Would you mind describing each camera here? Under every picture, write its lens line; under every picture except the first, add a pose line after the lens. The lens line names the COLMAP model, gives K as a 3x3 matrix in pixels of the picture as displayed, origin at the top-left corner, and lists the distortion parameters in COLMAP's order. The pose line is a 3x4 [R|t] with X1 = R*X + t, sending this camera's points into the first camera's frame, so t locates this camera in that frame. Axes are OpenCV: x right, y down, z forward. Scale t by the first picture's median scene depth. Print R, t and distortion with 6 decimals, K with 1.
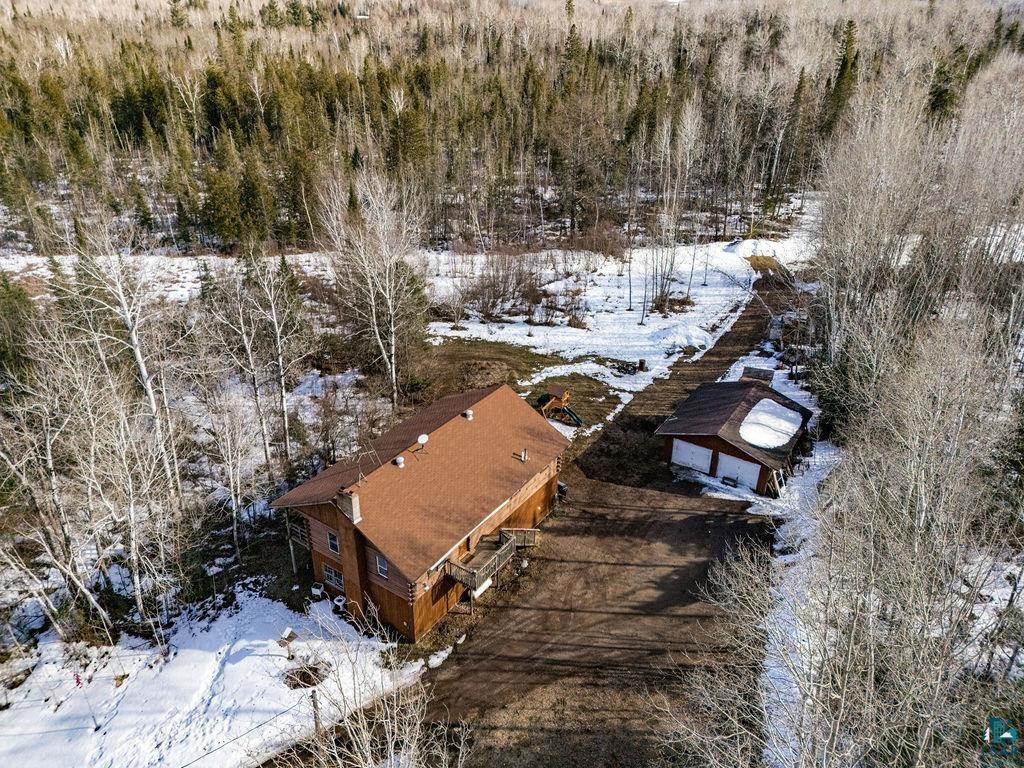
lens RADIAL K [[731.7, 0, 504.0], [0, 731.7, 378.4], [0, 0, 1]] dist [0.074207, -0.060343]
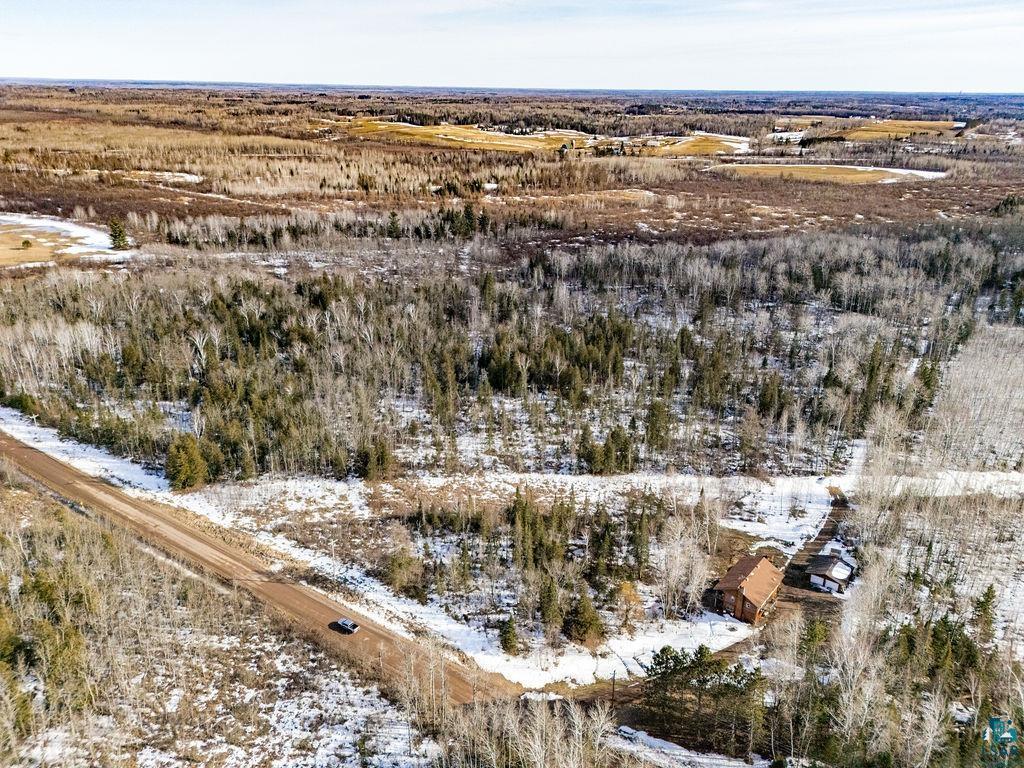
lens RADIAL K [[731.7, 0, 514.4], [0, 731.7, 389.4], [0, 0, 1]] dist [0.074207, -0.060343]
pose [[0.997980, 0.030468, -0.055740, -0.709299], [-0.035818, 0.994576, -0.097652, -0.279726], [0.052463, 0.099451, 0.993658, -1.859594]]
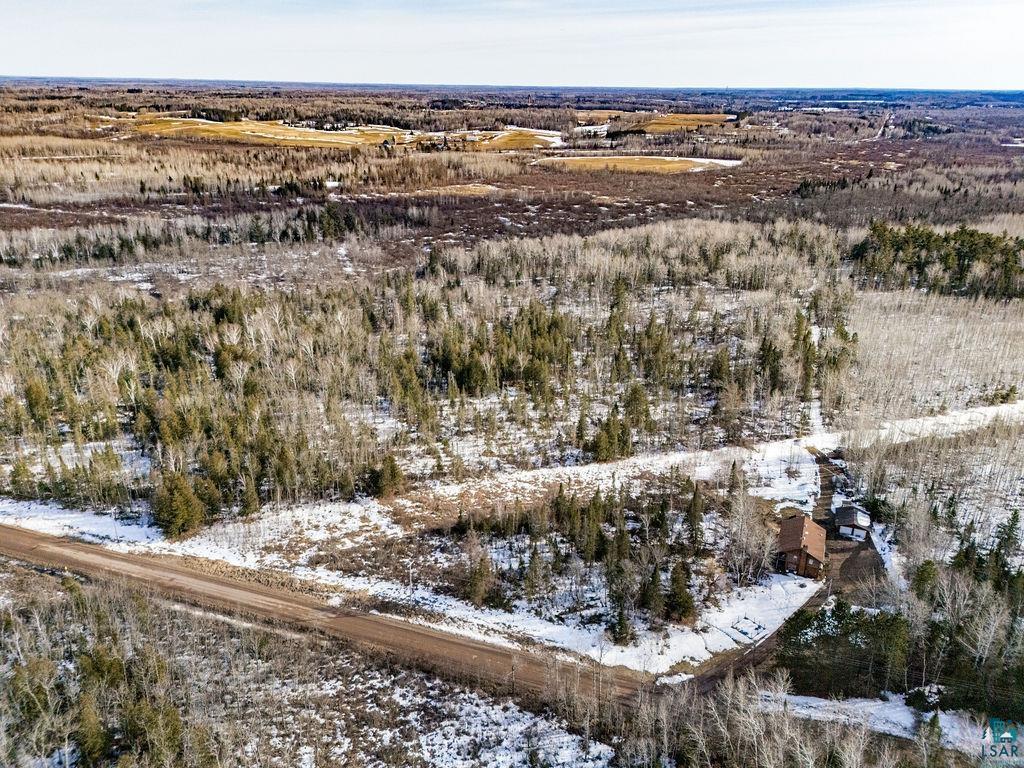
lens RADIAL K [[731.7, 0, 509.7], [0, 731.7, 391.2], [0, 0, 1]] dist [0.074207, -0.060343]
pose [[0.980715, -0.070403, 0.182323, -1.507684], [0.086770, 0.992731, -0.083401, -0.313780], [-0.175126, 0.097613, 0.979695, -1.797133]]
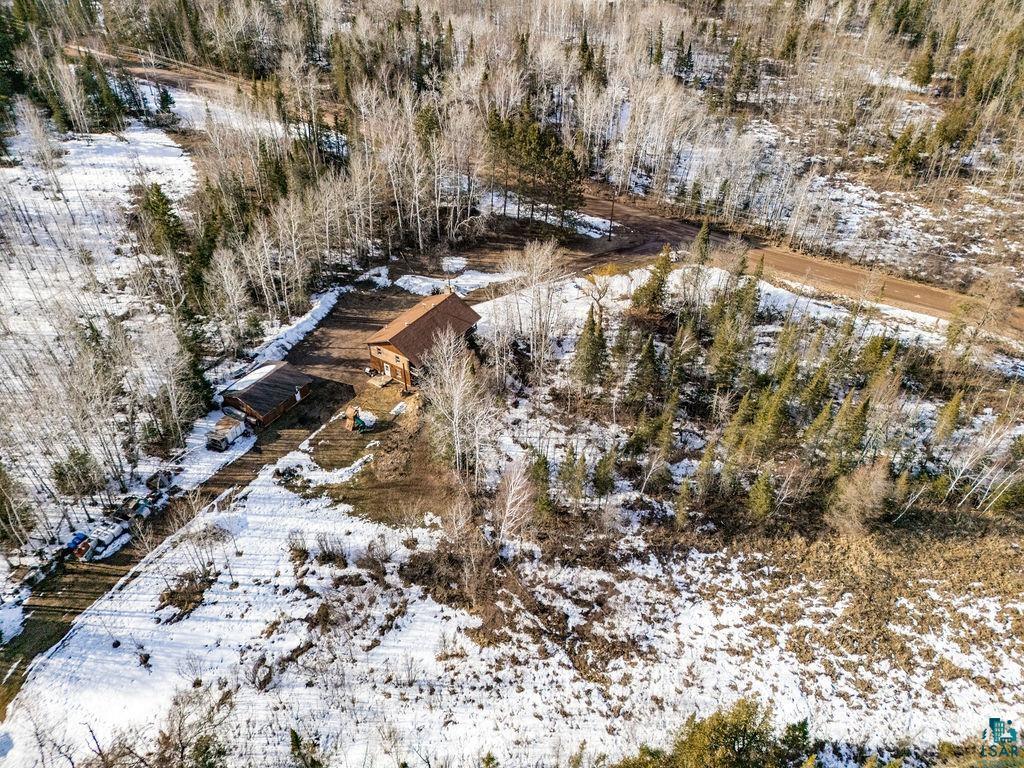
lens RADIAL K [[731.7, 0, 518.2], [0, 731.7, 385.4], [0, 0, 1]] dist [0.074207, -0.060343]
pose [[-0.999512, 0.008002, -0.030200, -0.215621], [-0.024934, 0.378100, 0.925429, -1.327516], [0.018824, 0.925730, -0.377716, 1.332400]]
